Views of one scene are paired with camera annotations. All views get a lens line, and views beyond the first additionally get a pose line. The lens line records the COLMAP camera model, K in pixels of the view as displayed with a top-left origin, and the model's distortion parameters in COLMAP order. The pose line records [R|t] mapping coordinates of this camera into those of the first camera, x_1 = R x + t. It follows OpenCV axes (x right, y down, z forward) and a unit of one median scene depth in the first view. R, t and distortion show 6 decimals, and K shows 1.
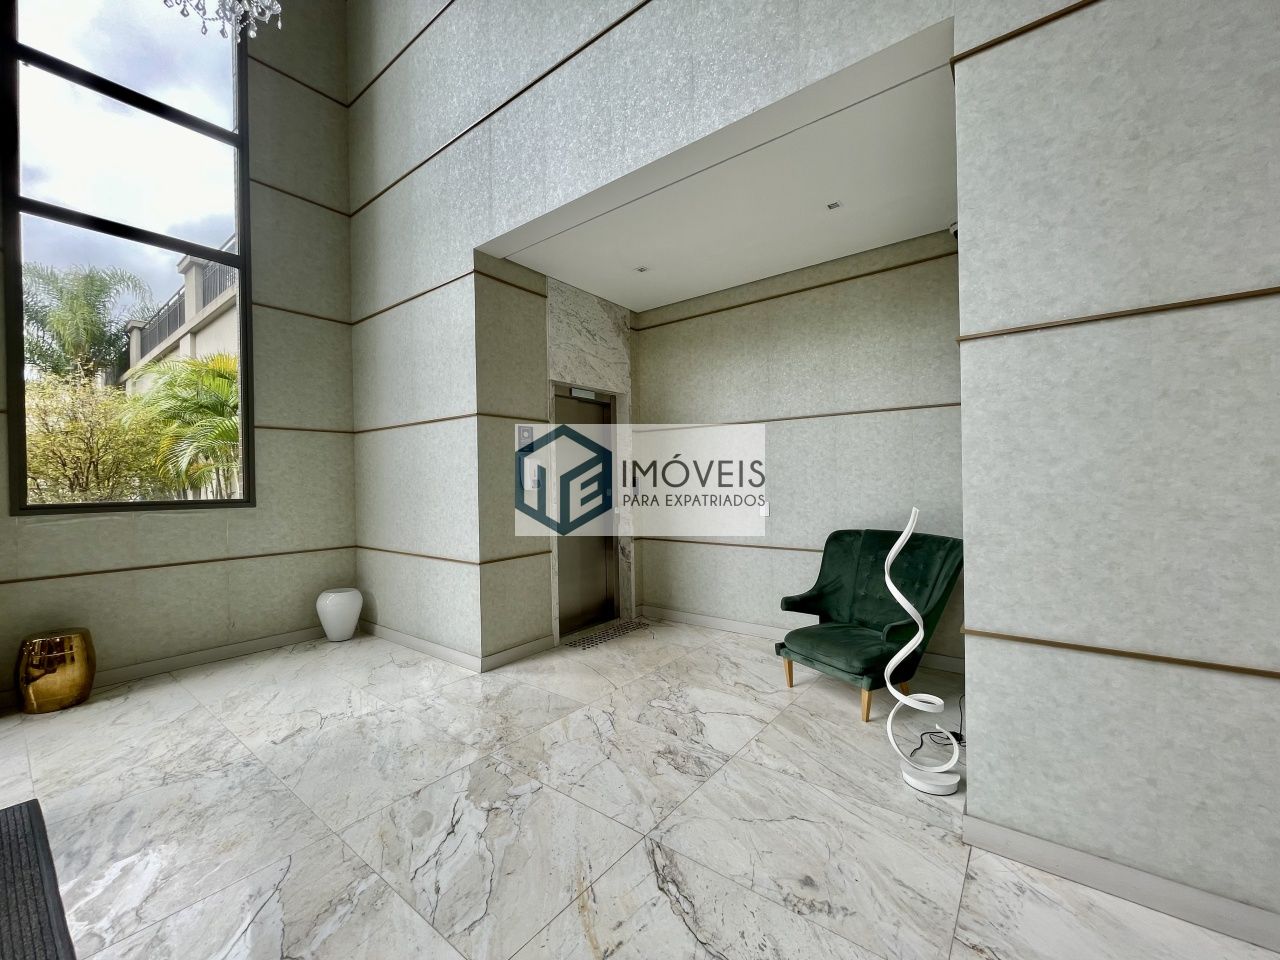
lens RADIAL K [[516.1, 0, 640.2], [0, 516.1, 479.3], [0, 0, 1]] dist [-0.008571, 0.000620]
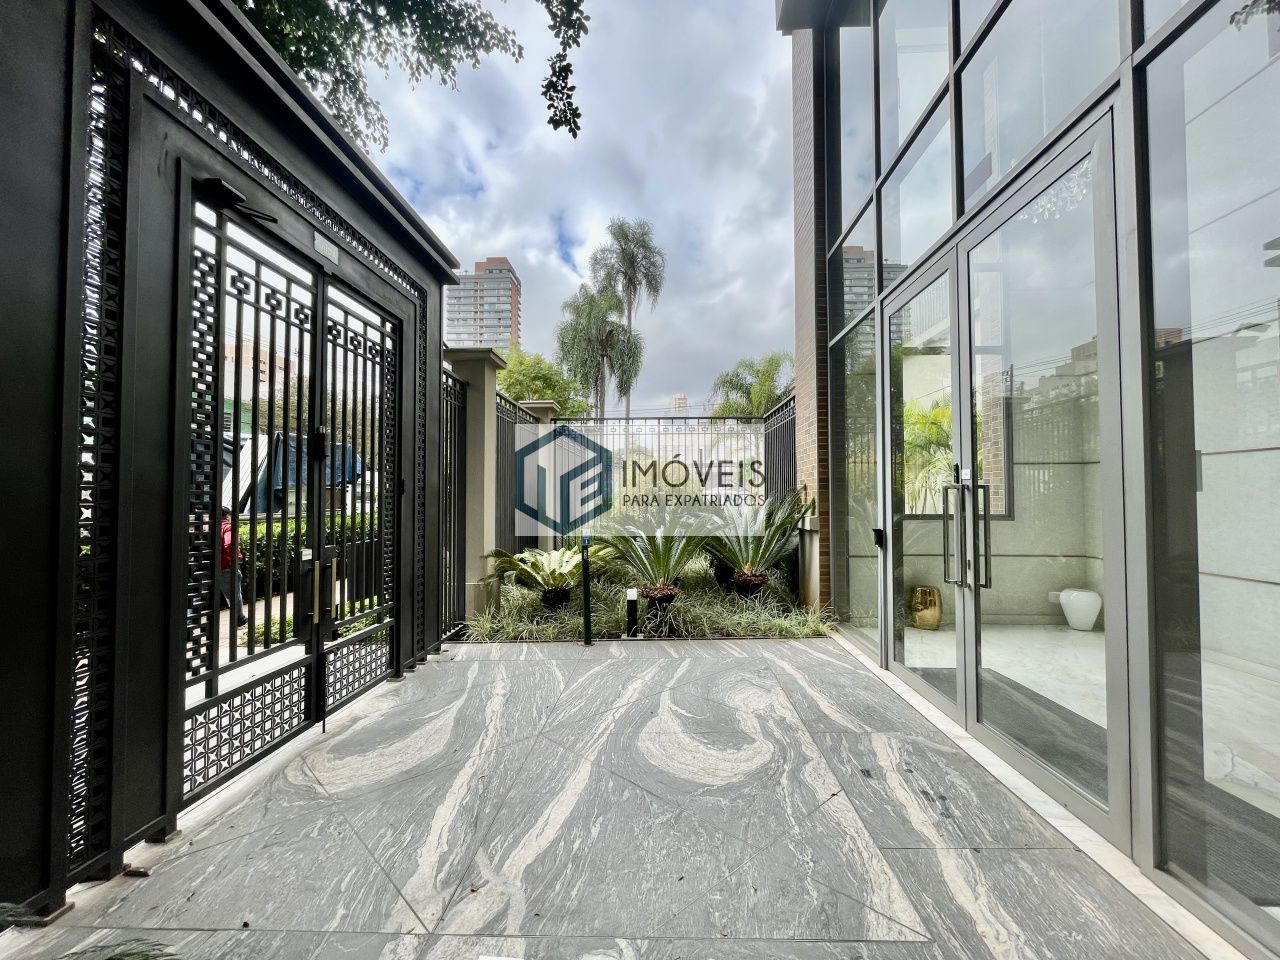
lens RADIAL K [[516.1, 0, 643.3], [0, 516.1, 486.0], [0, 0, 1]] dist [-0.008571, 0.000620]
pose [[0.582222, -0.013186, -0.812923, -0.193573], [-0.005972, 0.999772, -0.020494, -0.005890], [0.813008, 0.016787, 0.582011, -0.641448]]
